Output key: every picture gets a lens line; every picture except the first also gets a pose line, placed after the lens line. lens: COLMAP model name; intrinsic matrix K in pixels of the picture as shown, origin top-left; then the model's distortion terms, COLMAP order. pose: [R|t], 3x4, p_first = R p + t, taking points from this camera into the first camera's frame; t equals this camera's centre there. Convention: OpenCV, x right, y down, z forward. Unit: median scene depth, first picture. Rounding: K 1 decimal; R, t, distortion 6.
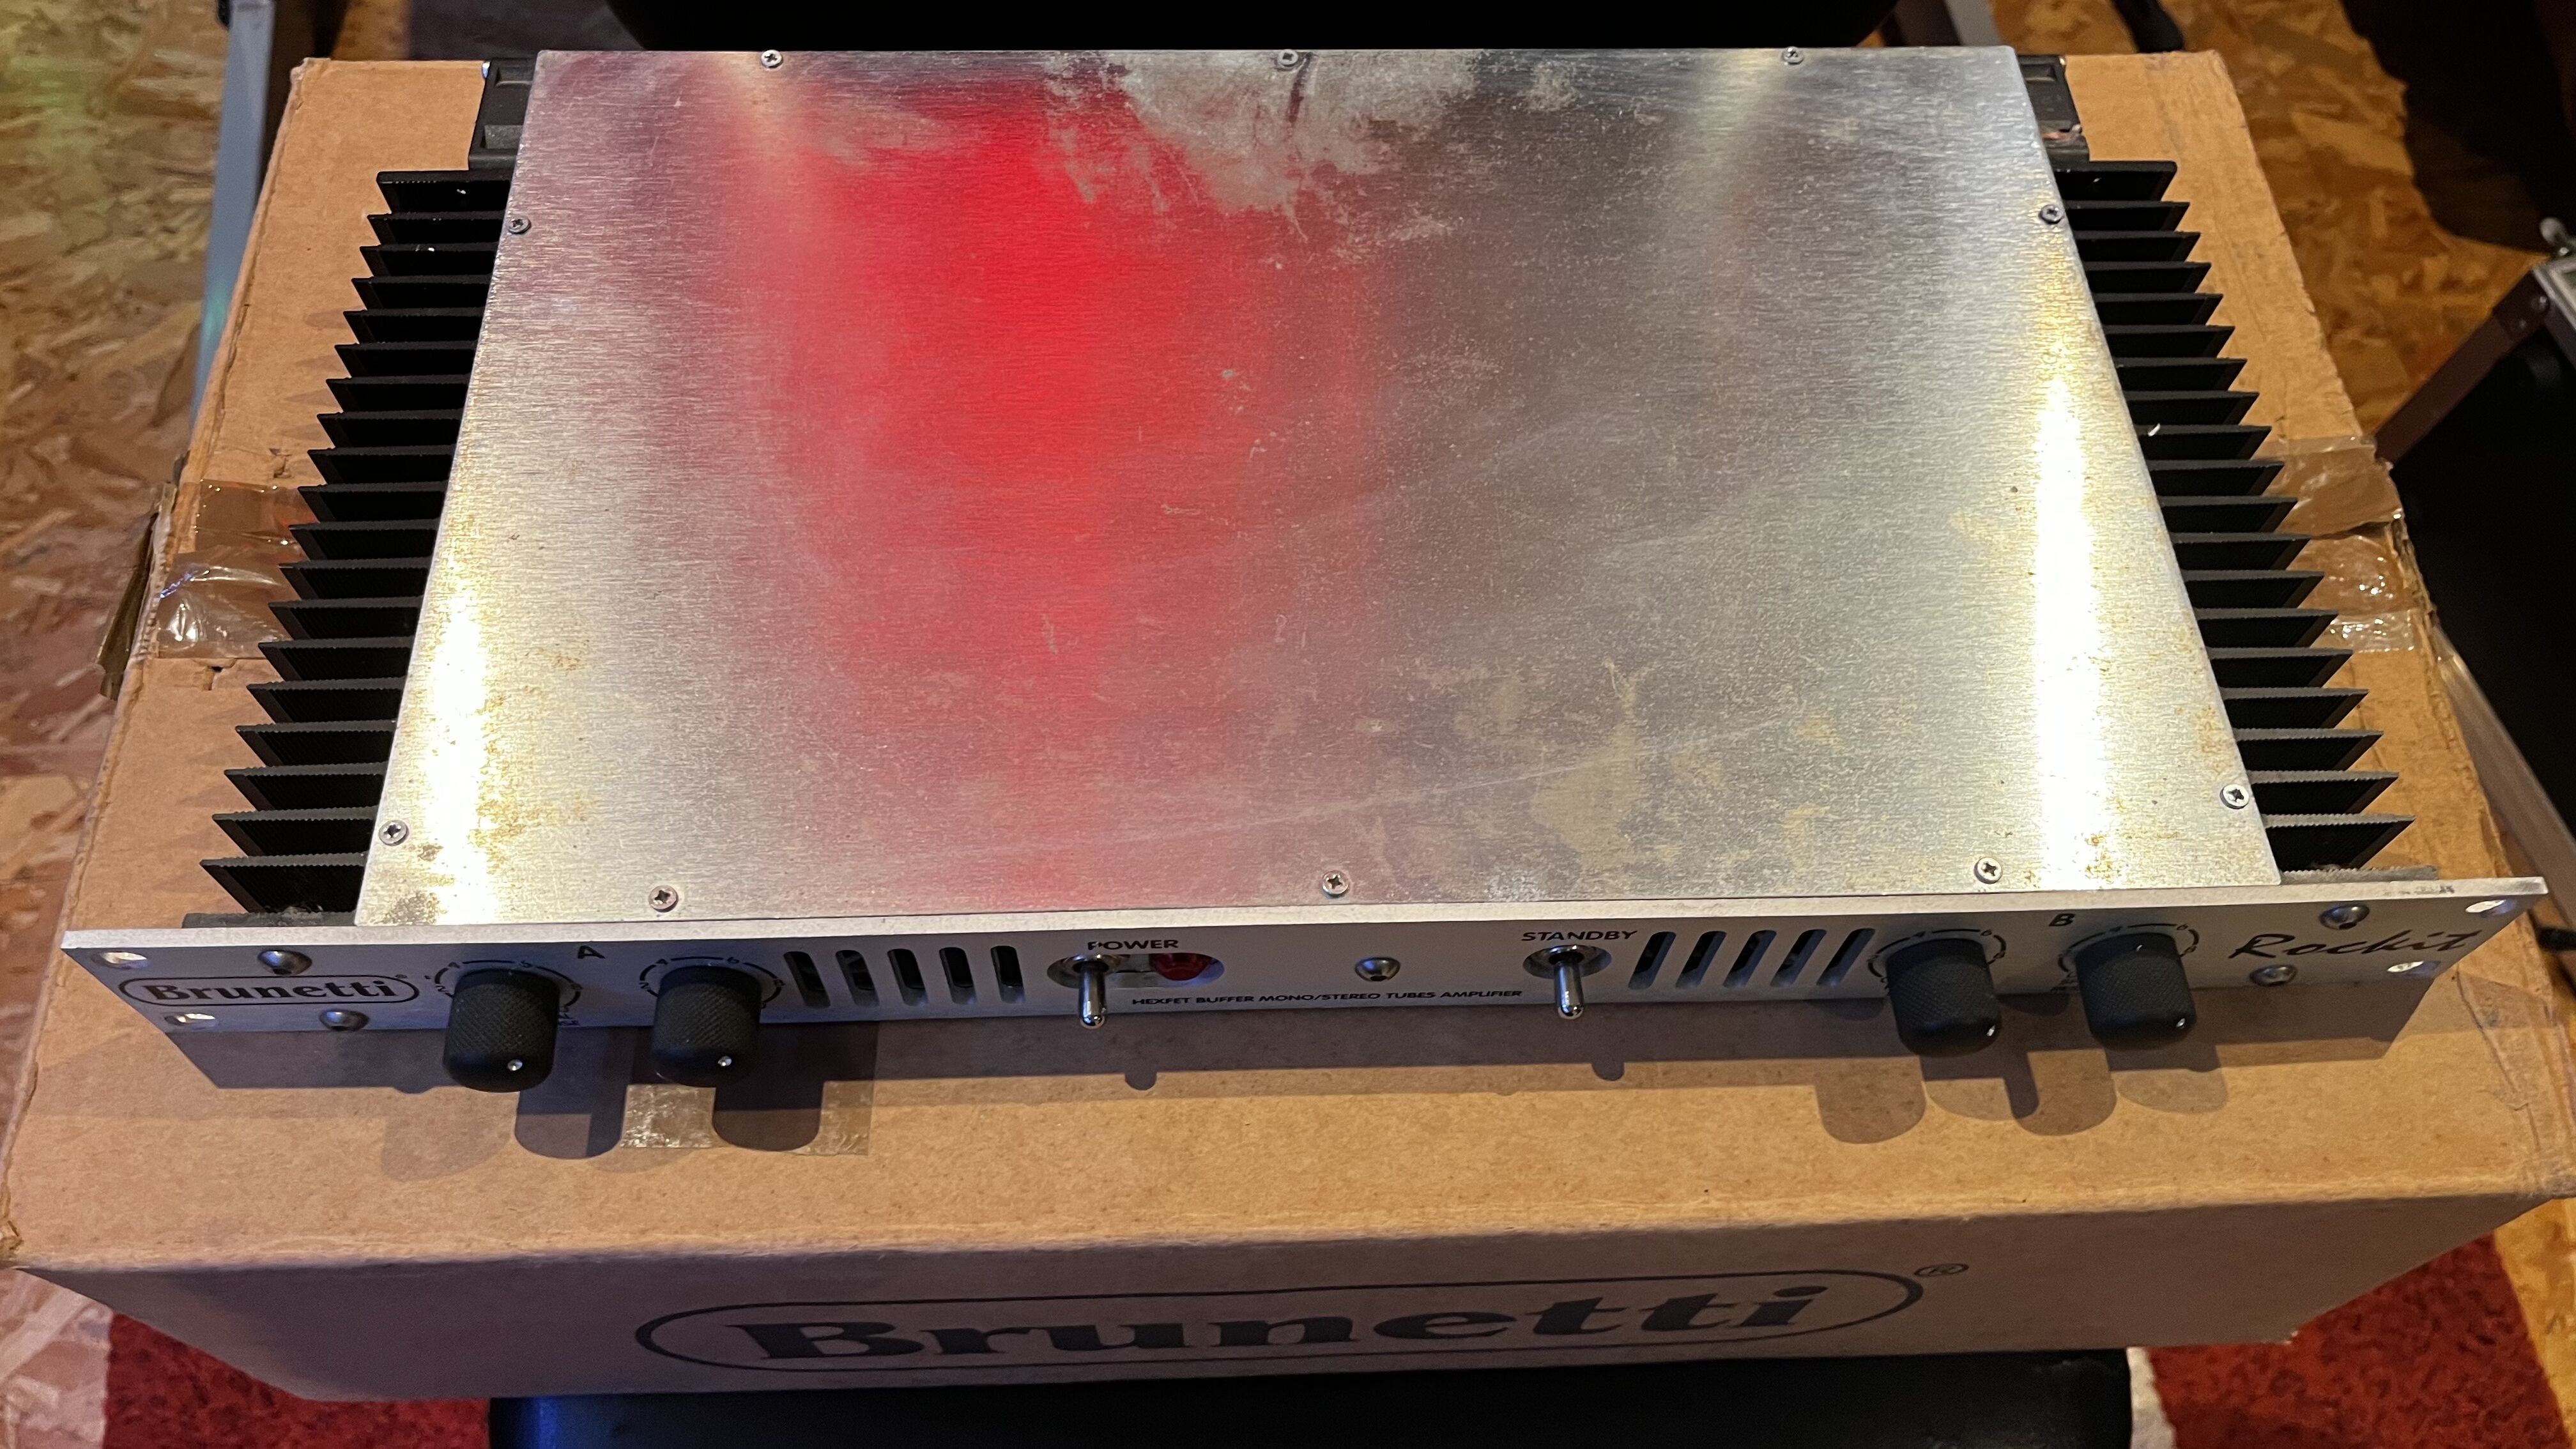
lens RADIAL K [[1963.8, 0, 1259.2], [0, 1963.8, 724.7], [0, 0, 1]] dist [0.050338, -0.090697]
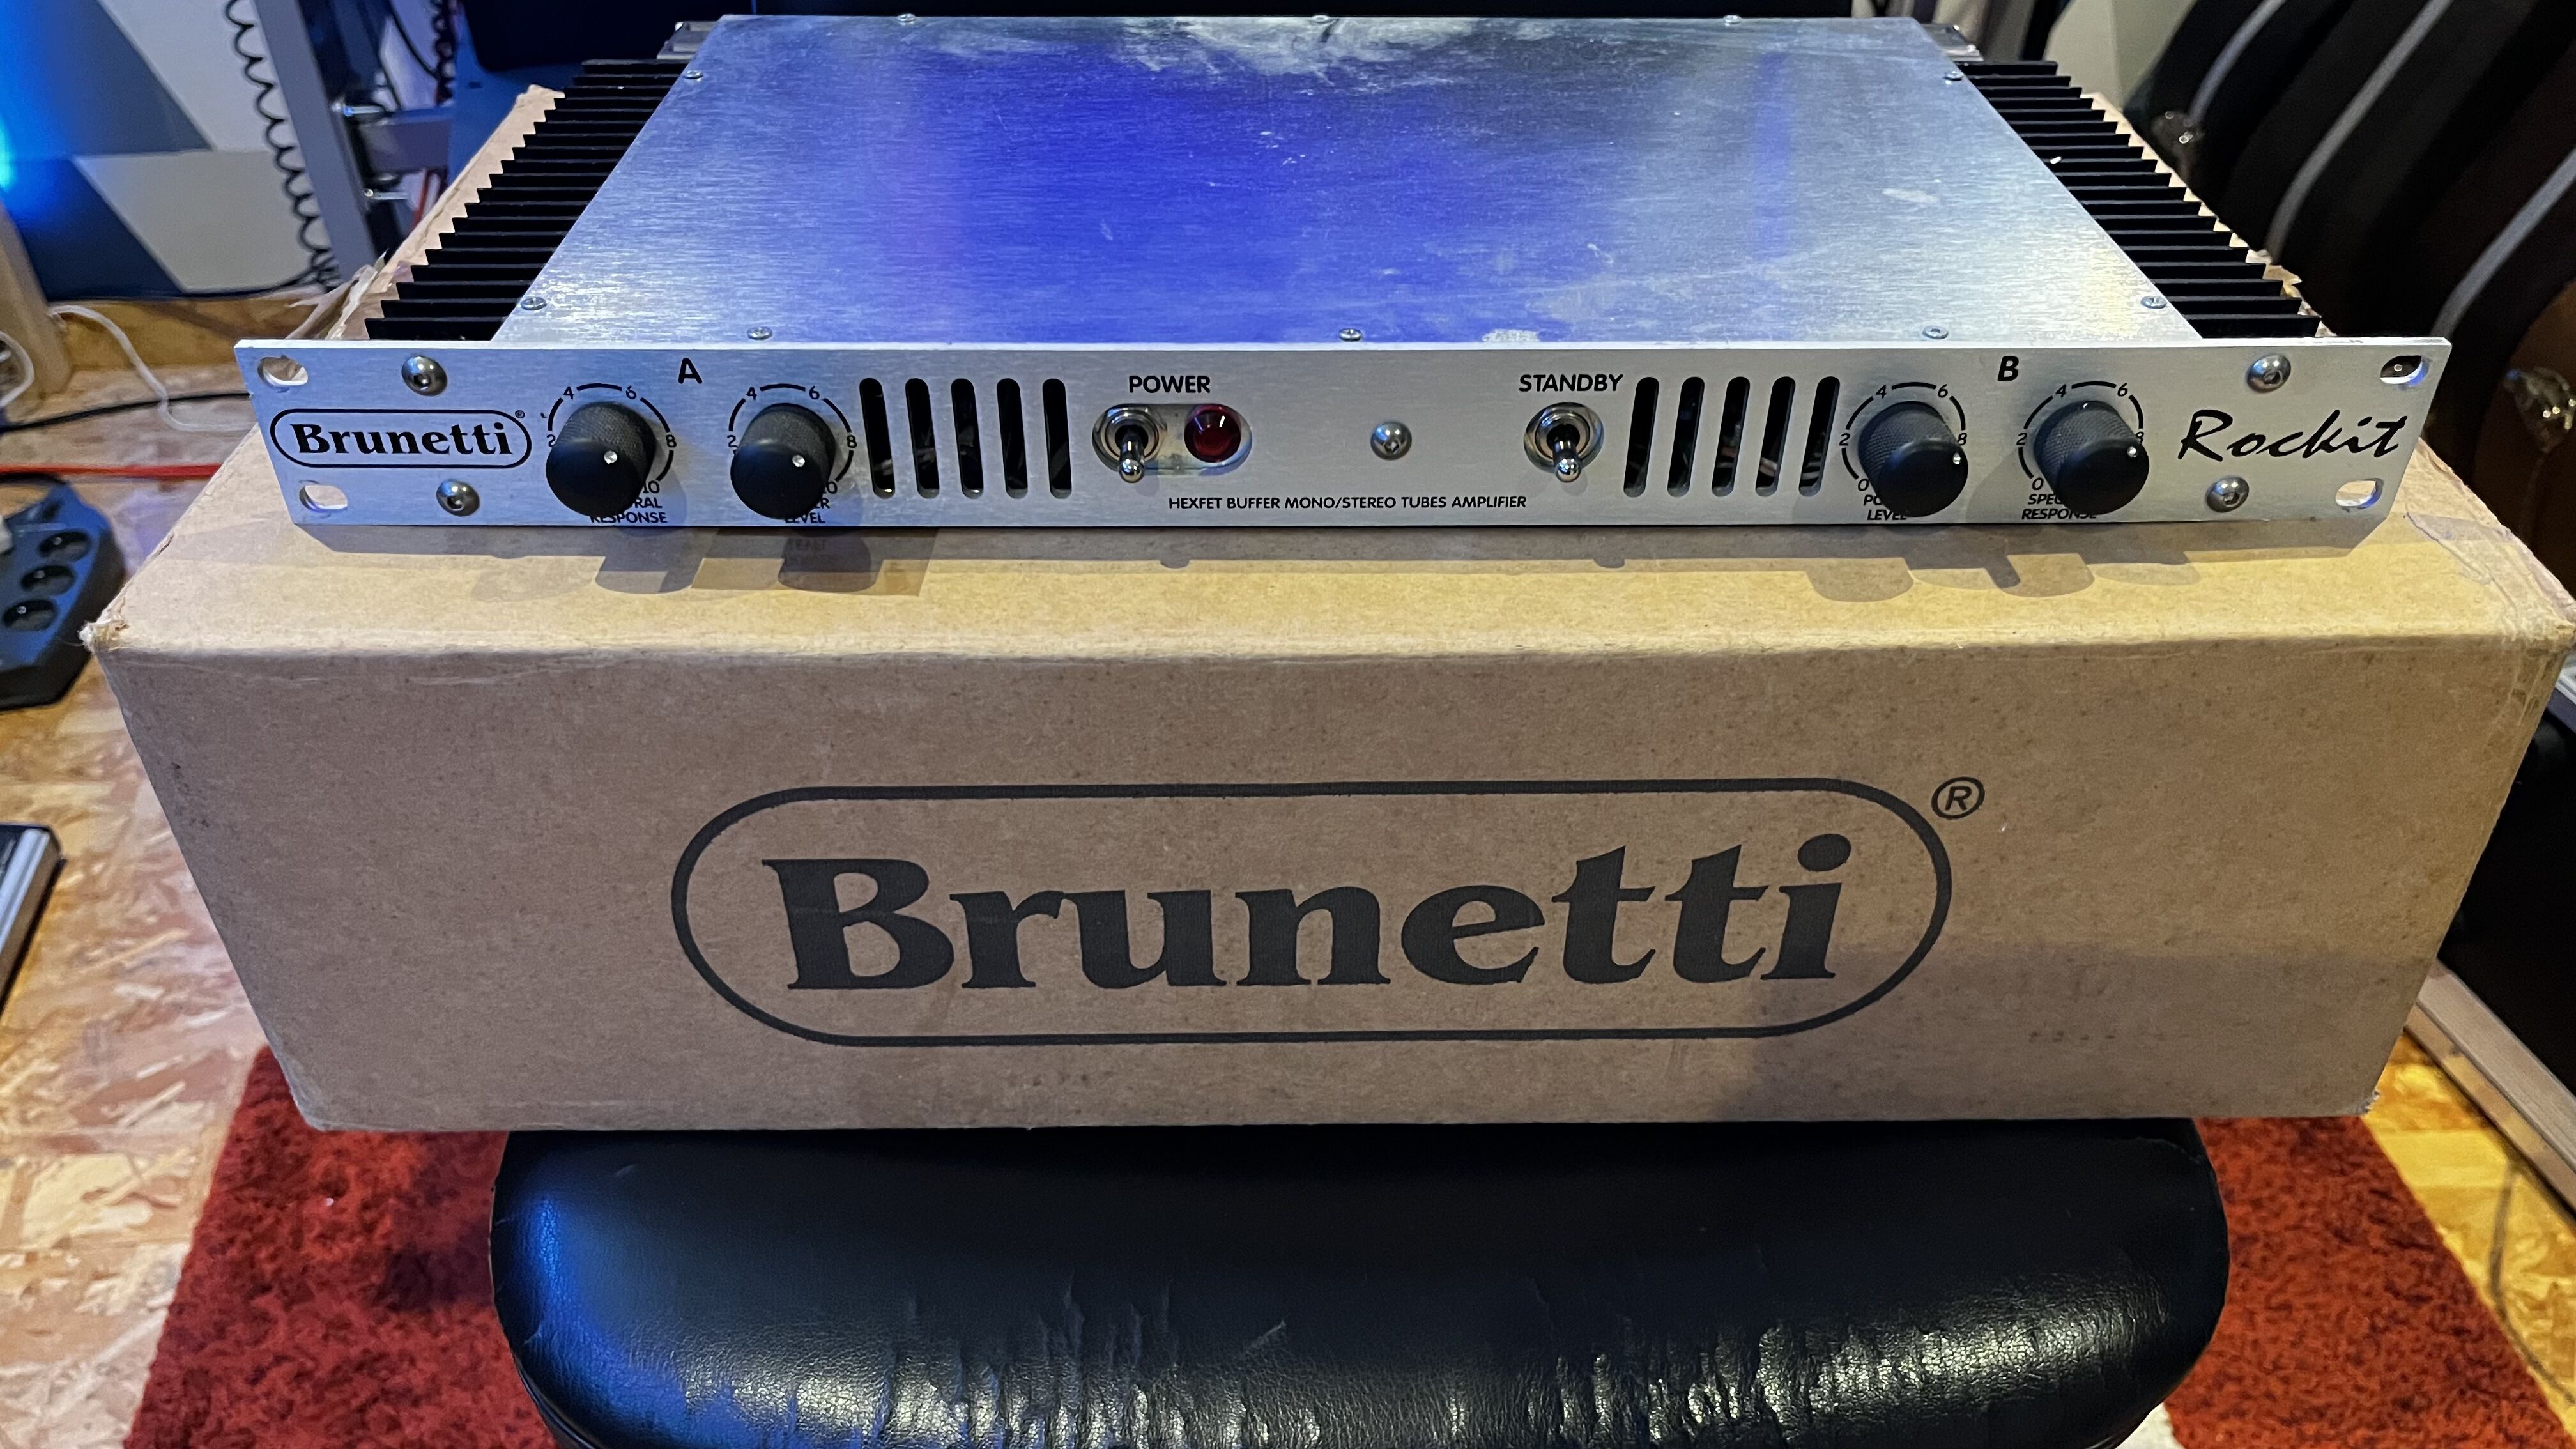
lens RADIAL K [[1951.4, 0, 1269.9], [0, 1951.4, 731.9], [0, 0, 1]] dist [0.058765, -0.107800]
pose [[0.999507, -0.001598, -0.031365, 0.021927], [-0.010899, 0.918983, -0.394146, 0.593509], [0.029454, 0.394294, 0.918512, 0.045775]]
